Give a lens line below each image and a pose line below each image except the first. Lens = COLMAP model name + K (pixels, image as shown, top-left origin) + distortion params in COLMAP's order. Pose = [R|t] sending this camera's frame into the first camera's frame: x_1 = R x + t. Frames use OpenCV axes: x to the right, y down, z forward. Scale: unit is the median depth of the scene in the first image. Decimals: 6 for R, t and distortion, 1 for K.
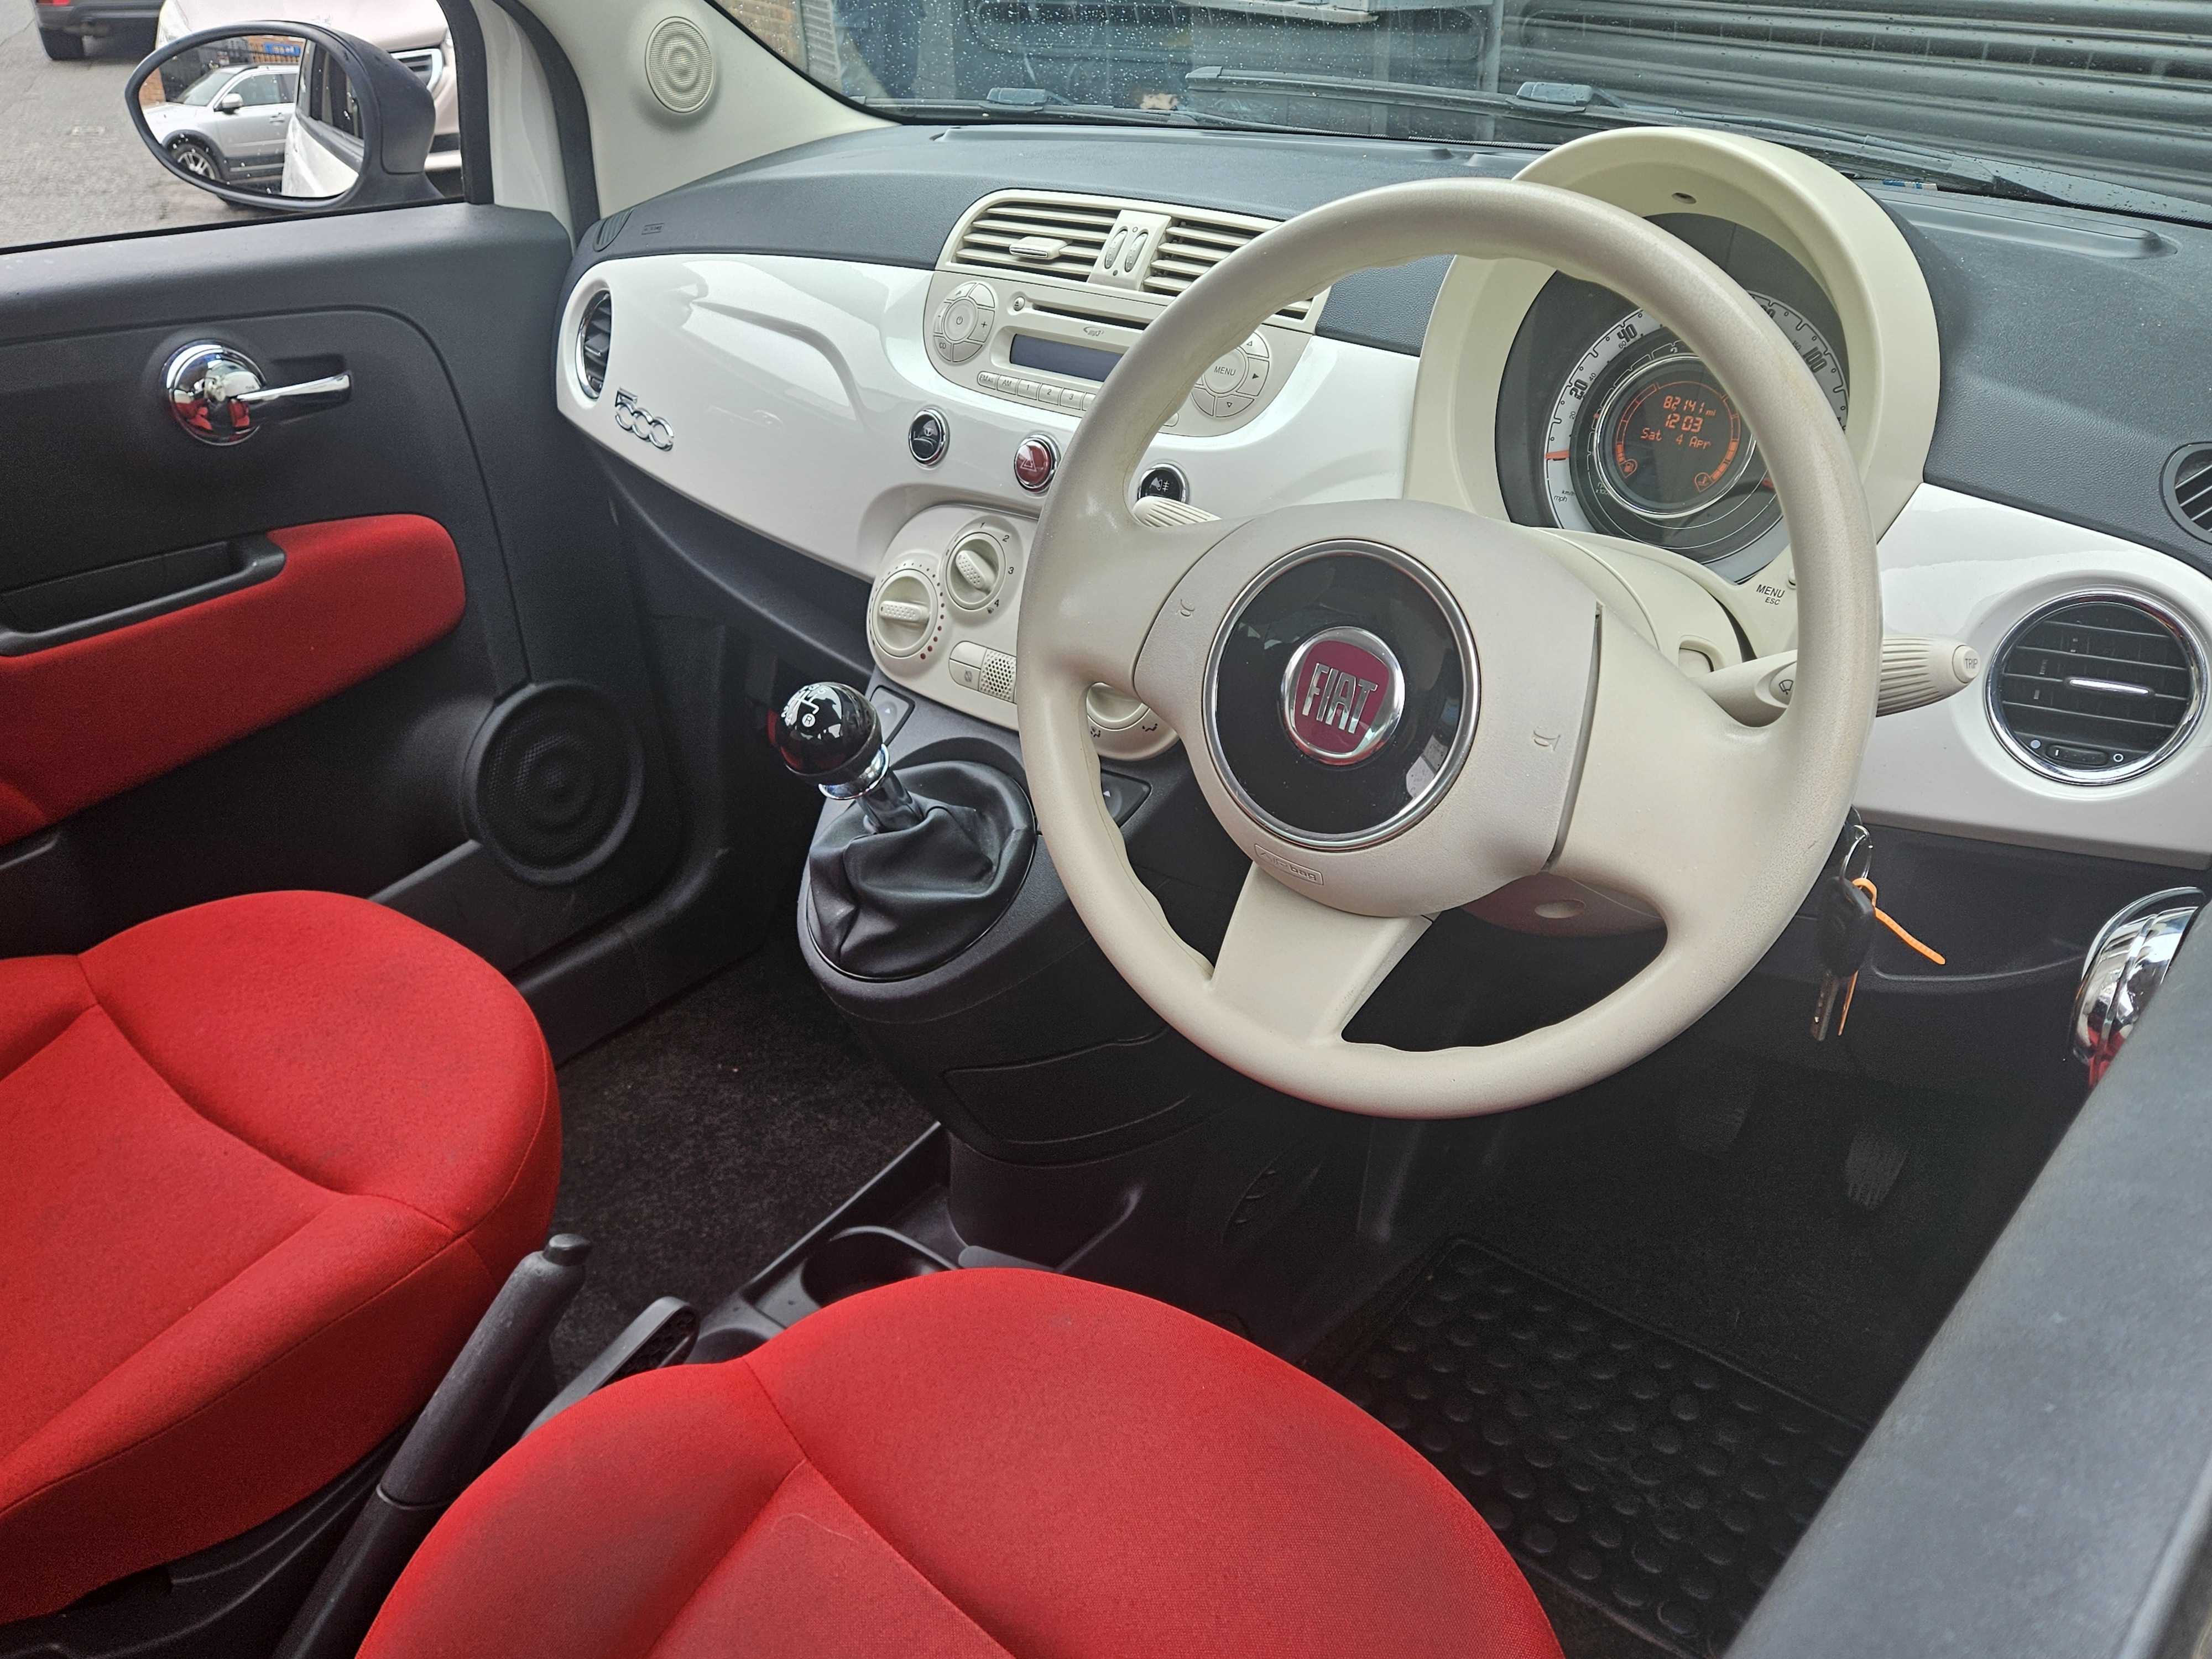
lens RADIAL K [[1803.4, 0, 1139.9], [0, 1803.4, 839.6], [0, 0, 1]] dist [0.046398, -0.005793]
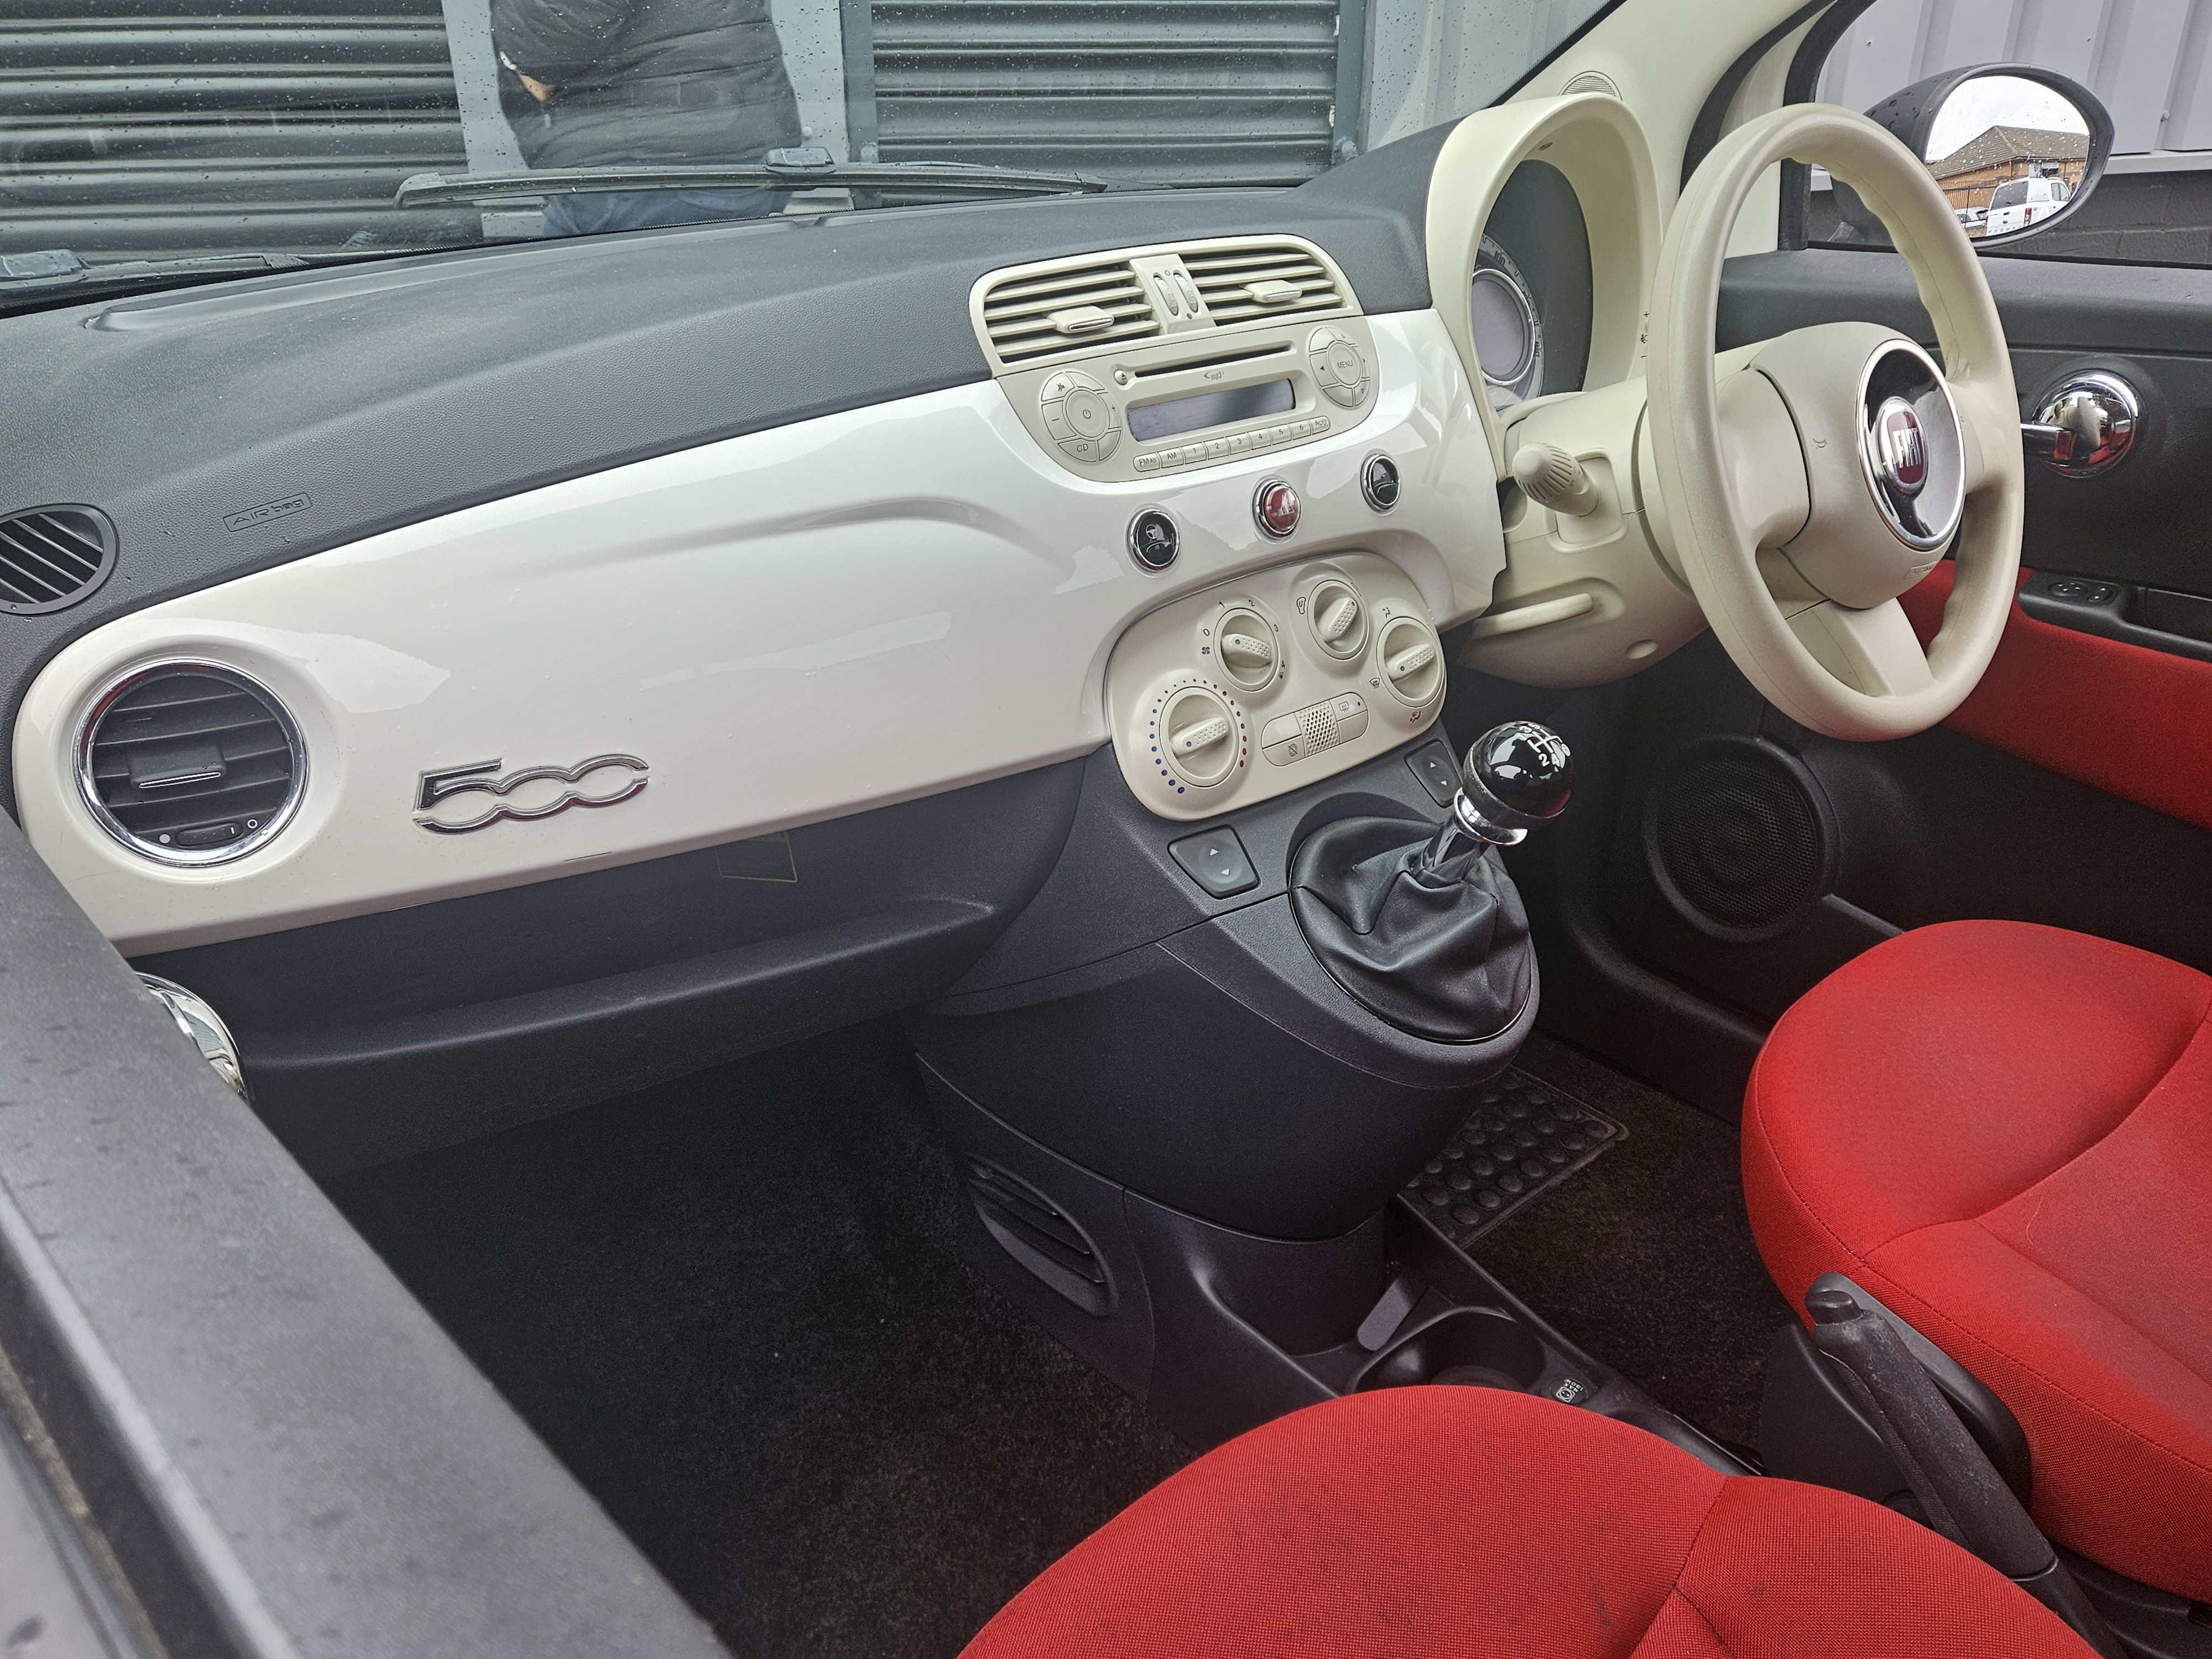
lens RADIAL K [[1827.2, 0, 1069.1], [0, 1827.2, 825.2], [0, 0, 1]] dist [0.038614, -0.007914]
pose [[0.142634, -0.405385, 0.902950, -0.973233], [0.462142, 0.834005, 0.301430, -0.393187], [-0.875260, 0.374297, 0.306303, 0.820921]]
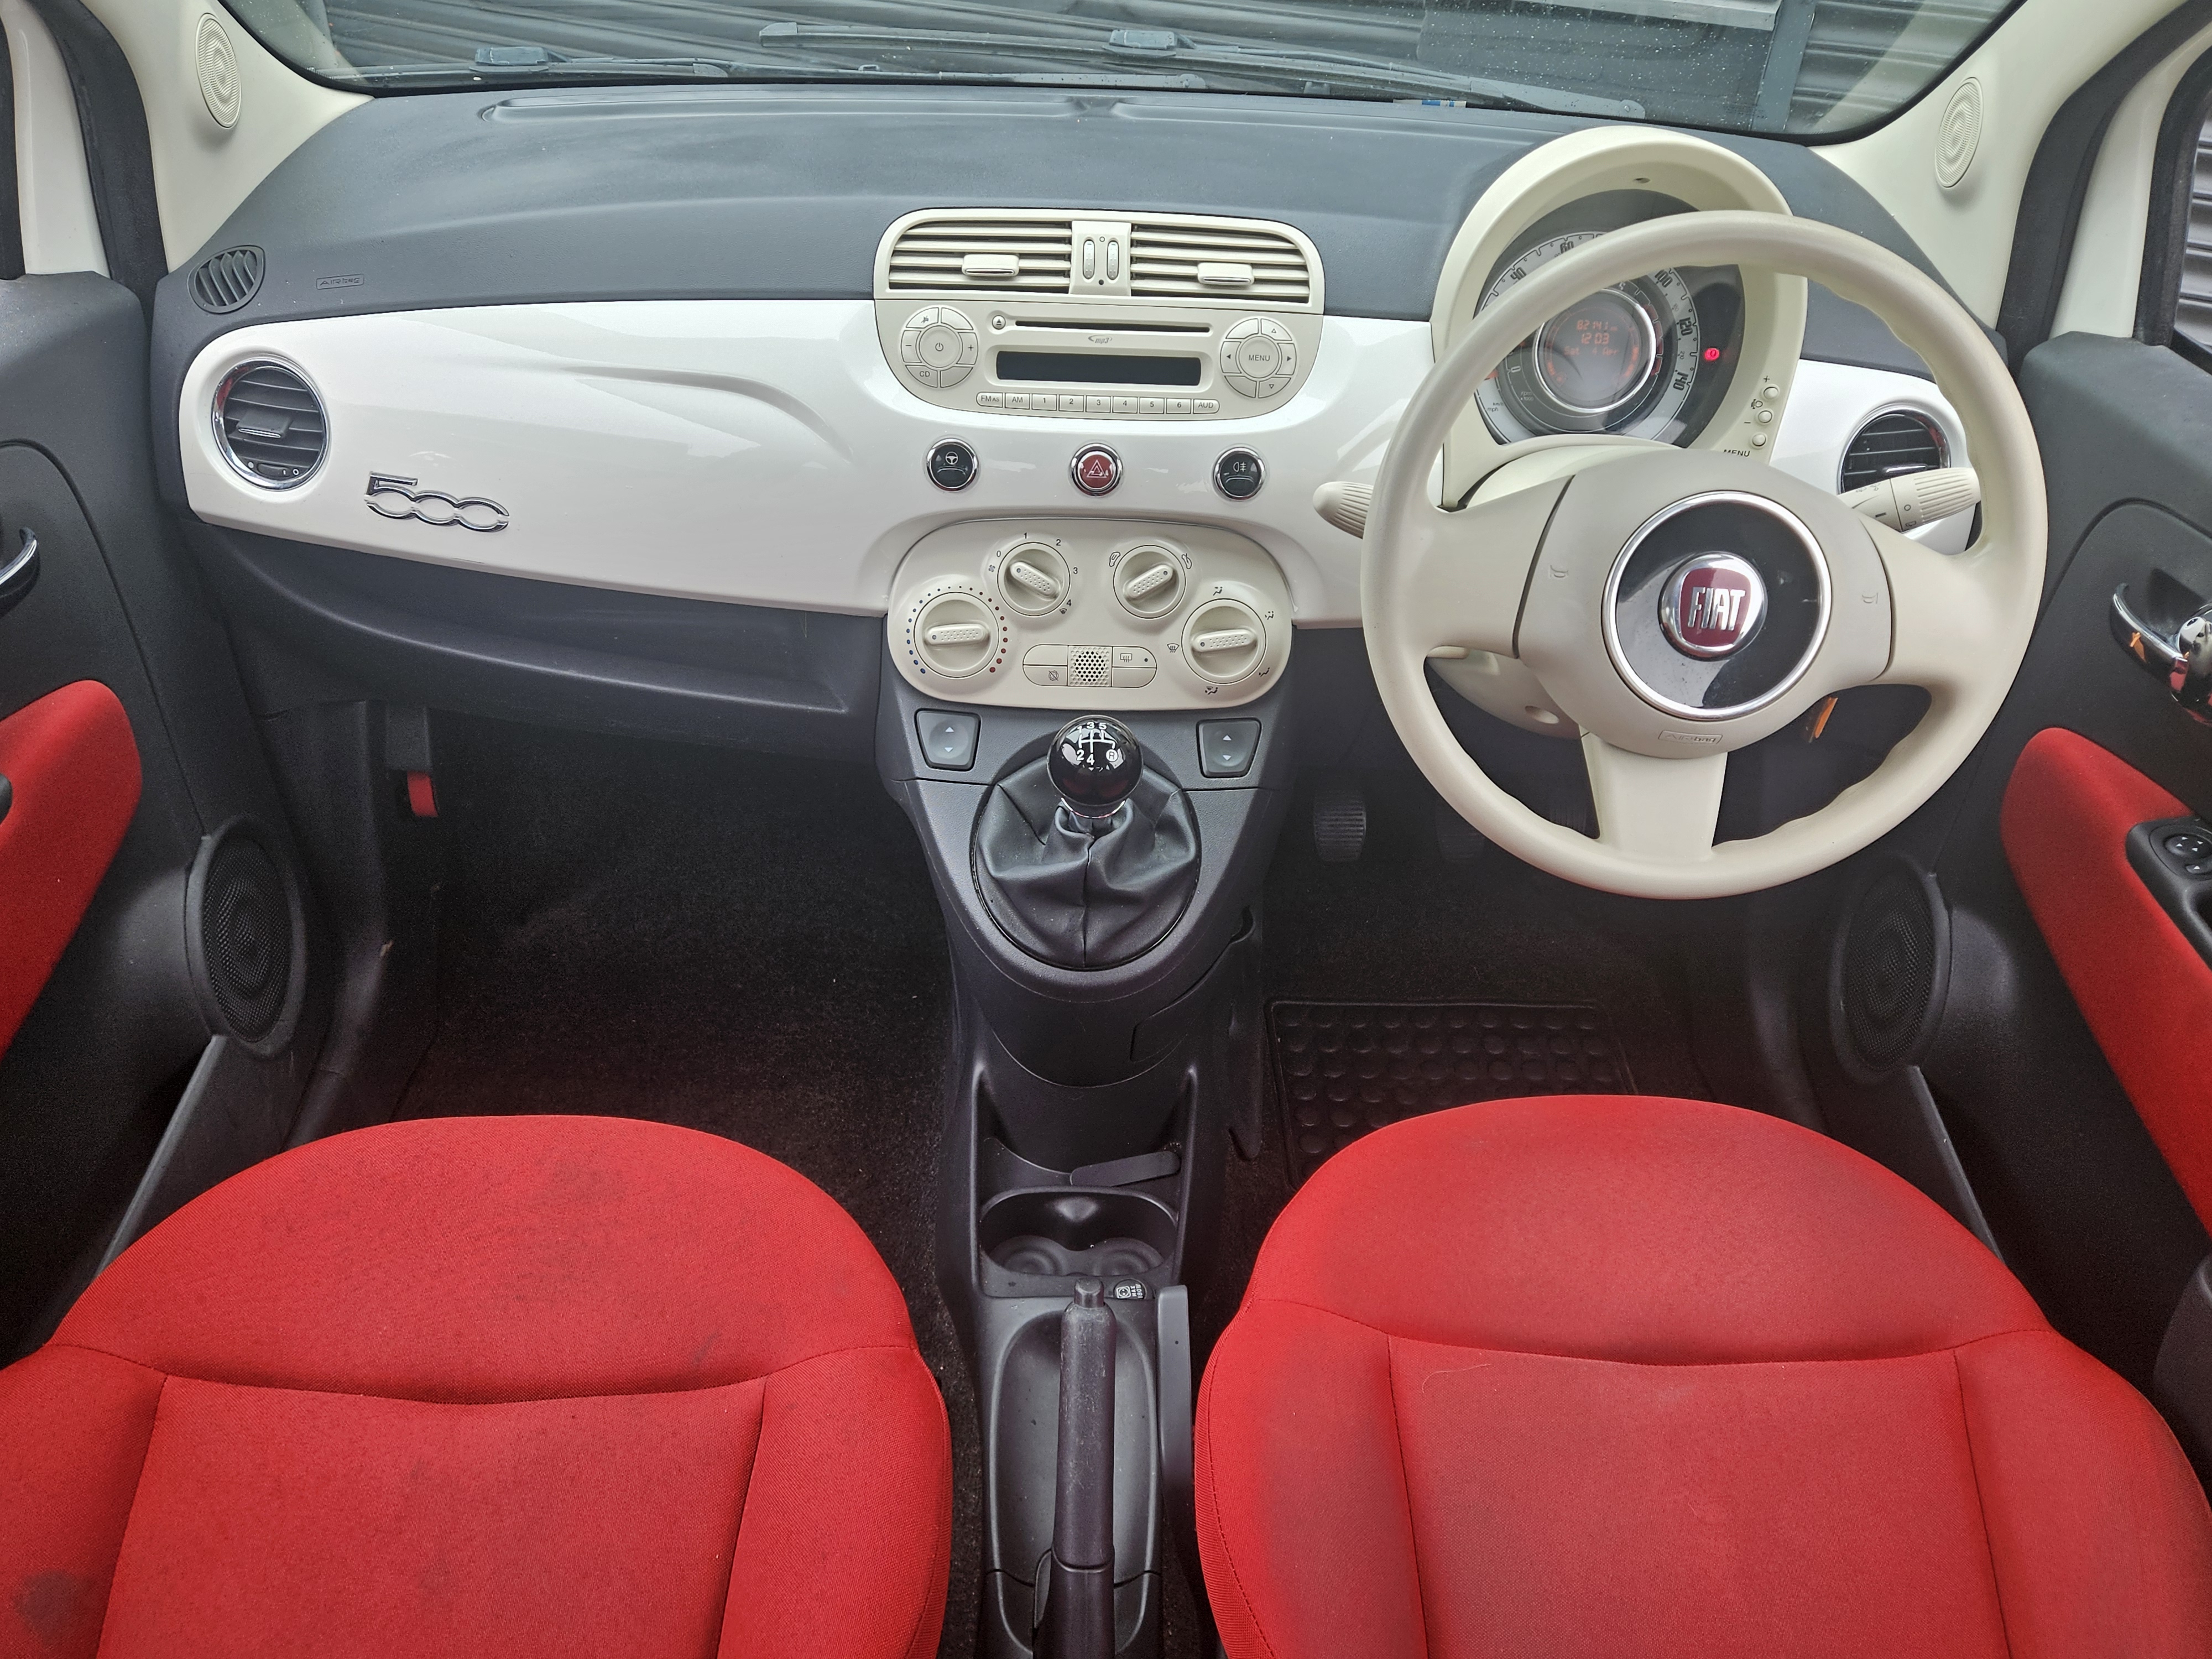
lens RADIAL K [[1827.2, 0, 1069.1], [0, 1827.2, 825.2], [0, 0, 1]] dist [0.038614, -0.007914]
pose [[0.753573, -0.334324, 0.565999, -0.730582], [0.265818, 0.942455, 0.202778, -0.223457], [-0.601222, -0.002356, 0.799078, 0.122025]]
